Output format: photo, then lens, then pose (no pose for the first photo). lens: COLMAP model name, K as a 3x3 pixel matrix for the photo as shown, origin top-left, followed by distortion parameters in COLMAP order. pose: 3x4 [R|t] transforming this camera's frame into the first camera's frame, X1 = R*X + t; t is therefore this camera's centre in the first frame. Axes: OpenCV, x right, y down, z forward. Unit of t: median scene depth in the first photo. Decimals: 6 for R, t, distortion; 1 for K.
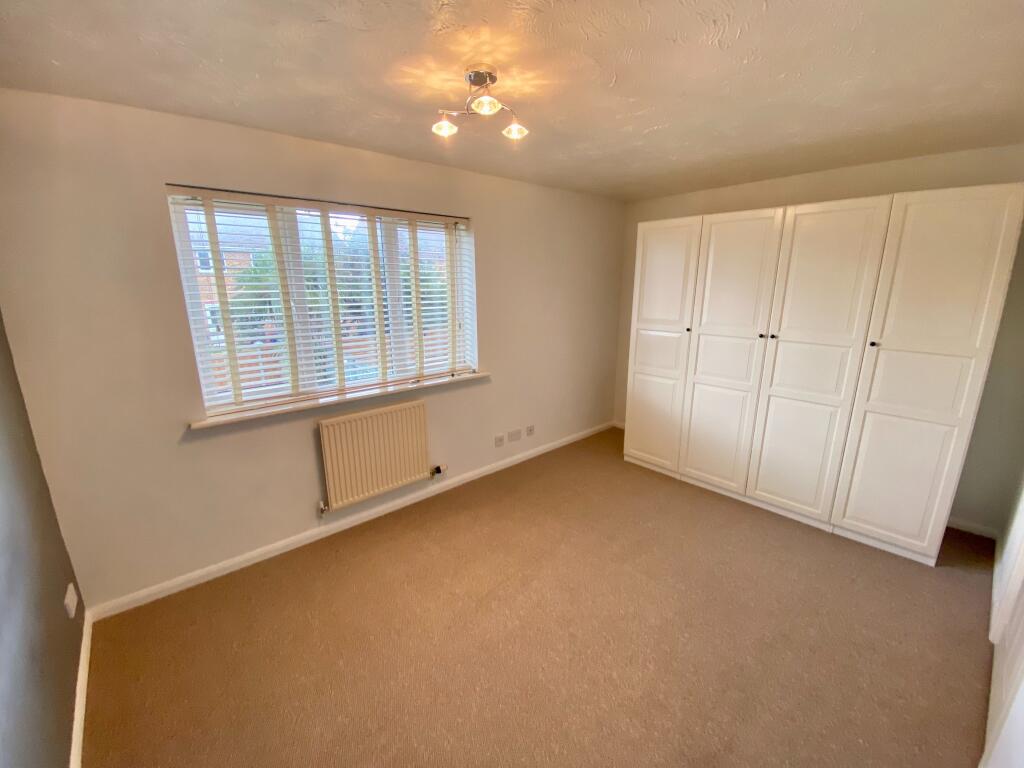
lens RADIAL K [[419.3, 0, 512.4], [0, 419.3, 385.5], [0, 0, 1]] dist [0.018440, -0.000333]
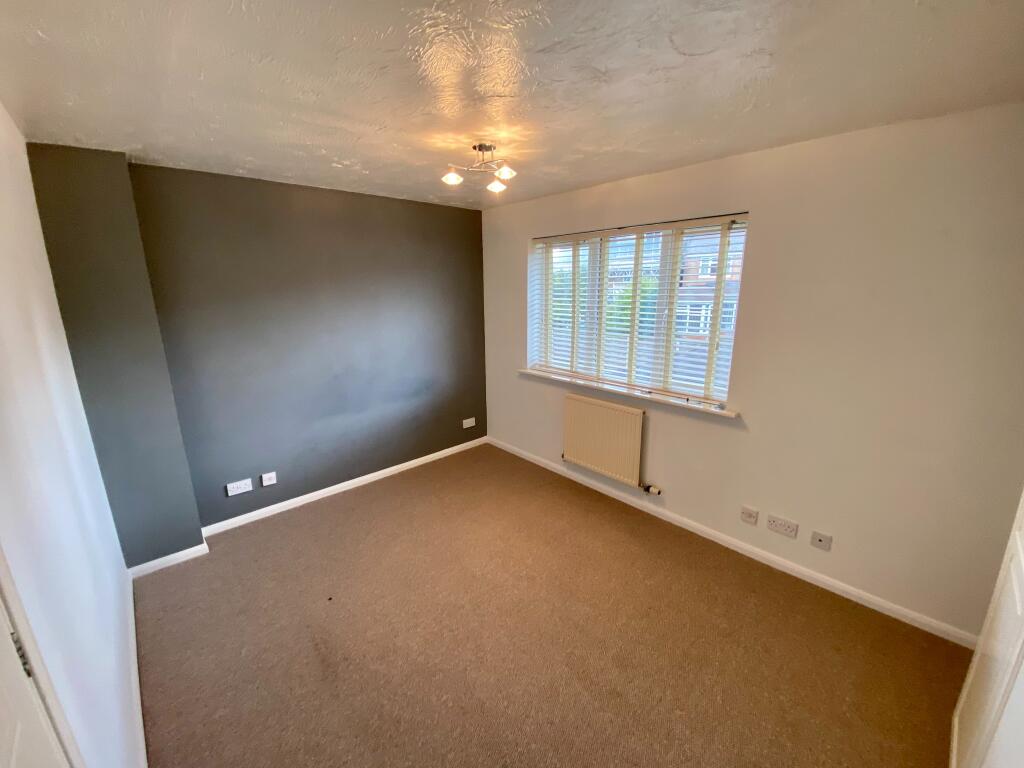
lens RADIAL K [[419.3, 0, 498.2], [0, 419.3, 400.8], [0, 0, 1]] dist [0.018440, -0.000333]
pose [[-0.007327, 0.265995, -0.963947, 0.802551], [-0.240819, 0.935132, 0.259874, -0.177440], [0.970542, 0.234041, 0.057205, 0.636711]]
